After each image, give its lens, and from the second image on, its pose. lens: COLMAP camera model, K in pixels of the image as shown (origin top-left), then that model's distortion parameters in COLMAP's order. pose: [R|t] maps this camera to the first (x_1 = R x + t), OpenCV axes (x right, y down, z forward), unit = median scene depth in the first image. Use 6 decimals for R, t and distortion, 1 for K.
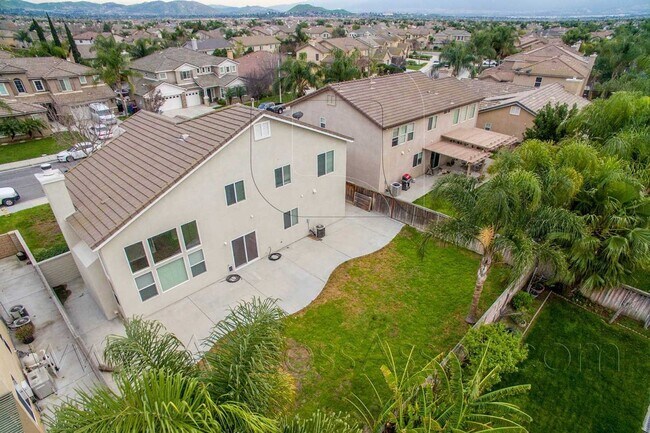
lens RADIAL K [[373.2, 0, 326.2], [0, 373.2, 245.9], [0, 0, 1]] dist [-0.076425, 0.000643]
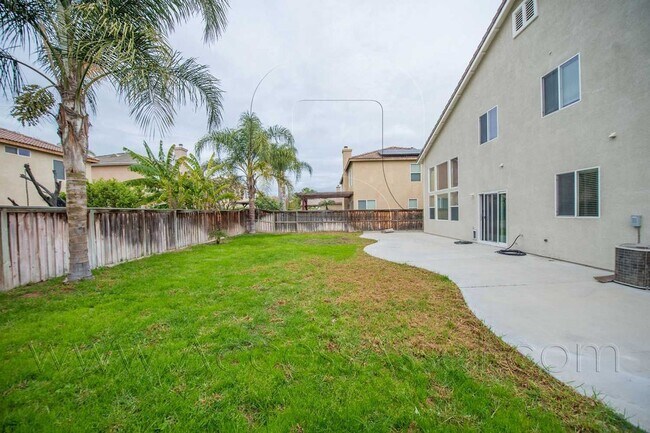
lens RADIAL K [[258.9, 0, 326.7], [0, 258.9, 218.7], [0, 0, 1]] dist [-0.018793, -0.000185]
pose [[-0.710196, 0.030296, -0.703351, 0.330179], [-0.362208, 0.840974, 0.401957, -0.068961], [0.603678, 0.540227, -0.586283, 1.107568]]
